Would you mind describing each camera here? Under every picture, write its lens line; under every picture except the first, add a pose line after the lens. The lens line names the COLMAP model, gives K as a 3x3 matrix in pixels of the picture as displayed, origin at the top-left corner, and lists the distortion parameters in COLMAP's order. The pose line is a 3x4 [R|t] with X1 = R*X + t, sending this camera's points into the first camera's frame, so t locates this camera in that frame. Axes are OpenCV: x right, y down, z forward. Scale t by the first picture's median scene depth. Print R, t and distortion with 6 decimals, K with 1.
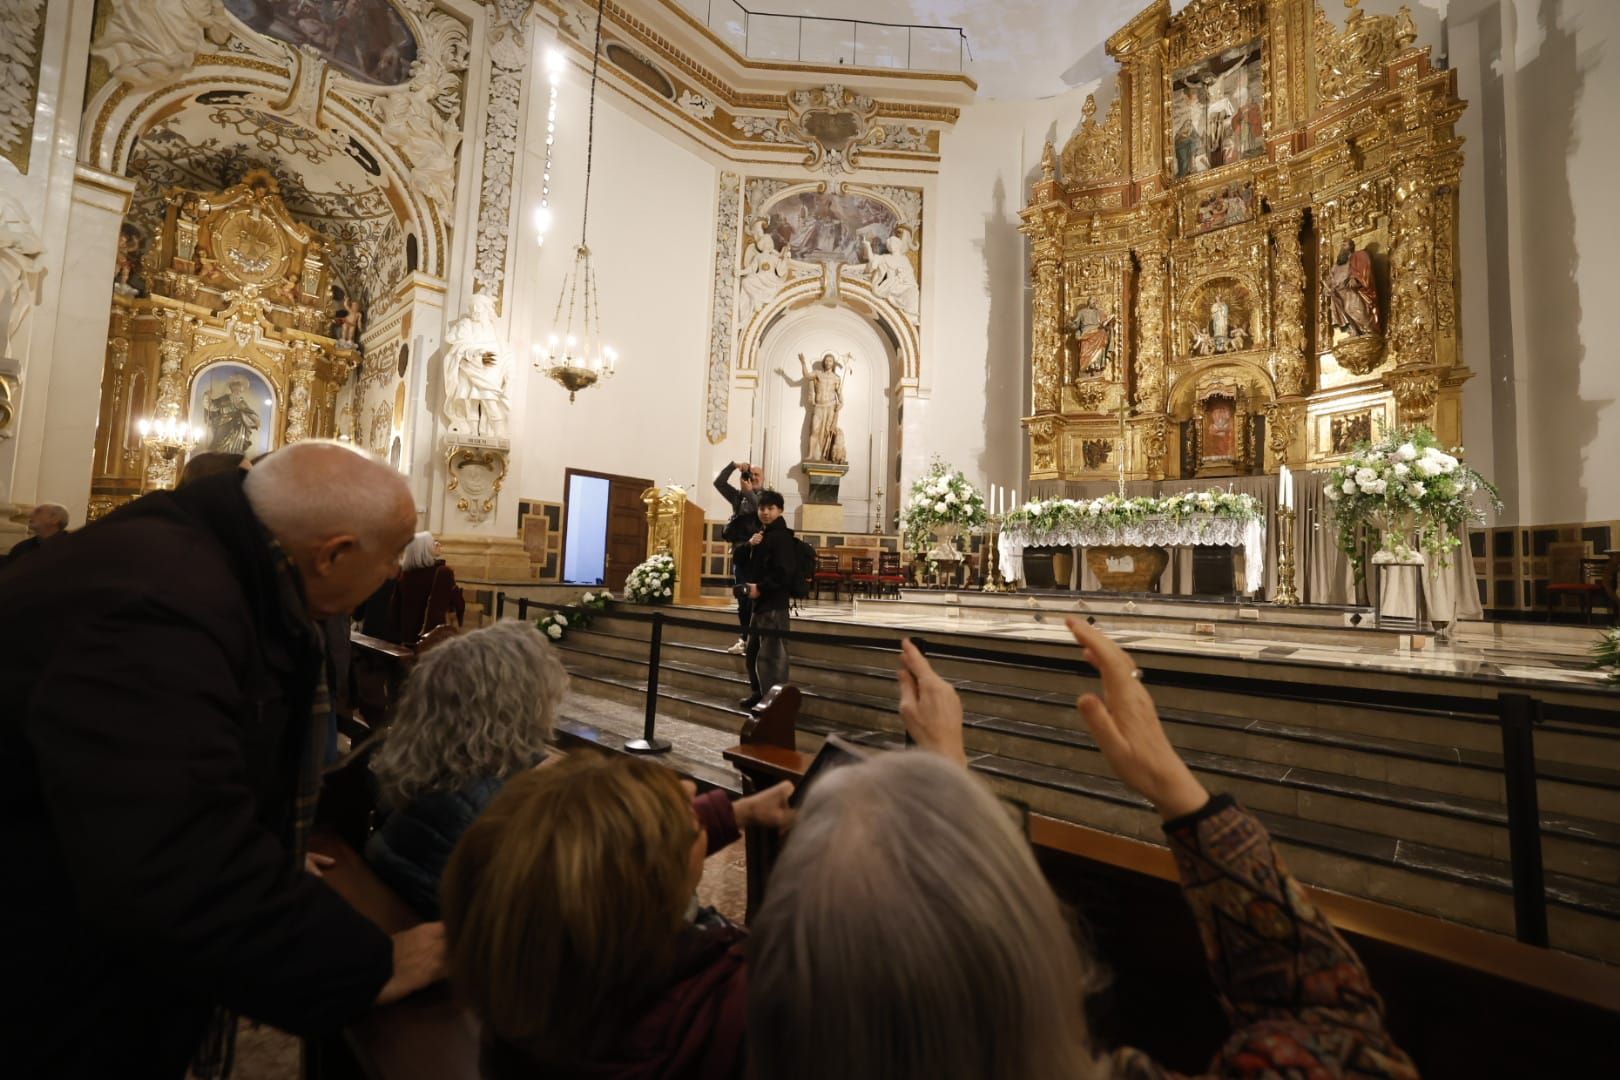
lens RADIAL K [[694.5, 0, 800.3], [0, 694.5, 530.1], [0, 0, 1]] dist [-0.047420, 0.016296]
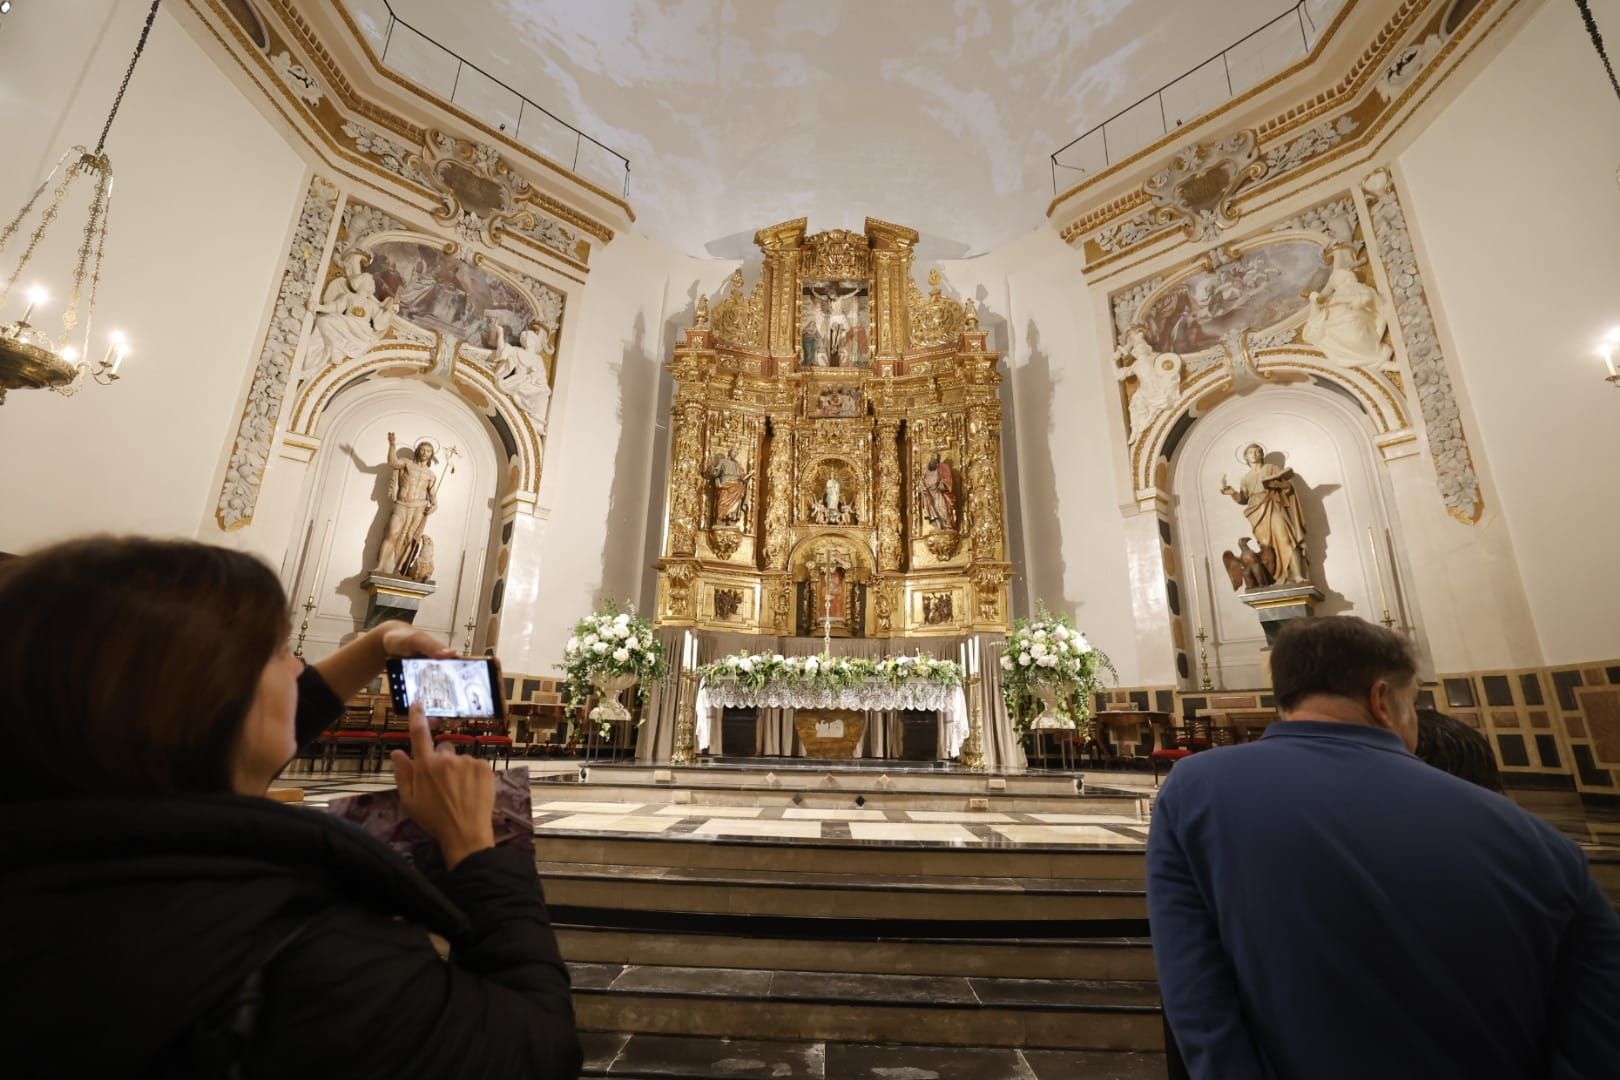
lens RADIAL K [[694.5, 0, 800.3], [0, 694.5, 530.1], [0, 0, 1]] dist [-0.047420, 0.016296]
pose [[0.760663, 0.164484, 0.627963, -0.123112], [-0.036453, 0.976662, -0.211665, -0.008373], [-0.648123, 0.138115, 0.748906, 0.177332]]
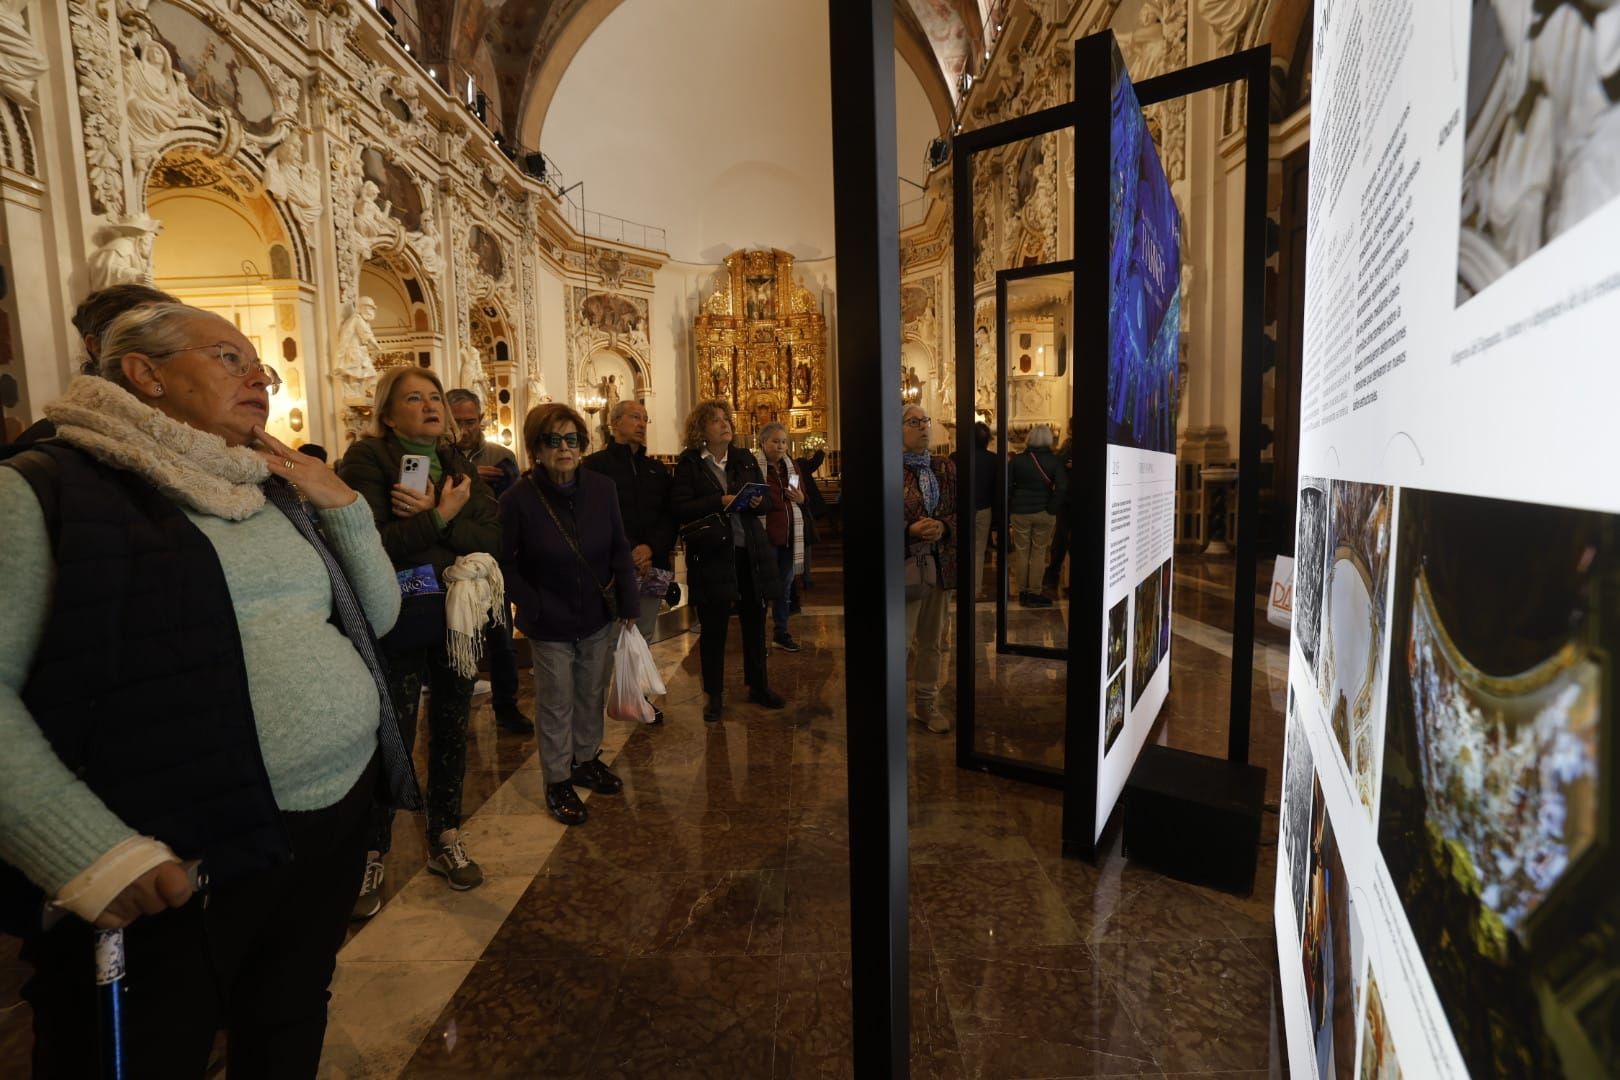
lens RADIAL K [[694.5, 0, 800.3], [0, 694.5, 530.1], [0, 0, 1]] dist [-0.047420, 0.016296]
pose [[0.745139, -0.114529, 0.657001, -1.151464], [0.010256, 0.986995, 0.160422, -0.130598], [-0.666830, -0.112799, 0.736623, -1.210075]]
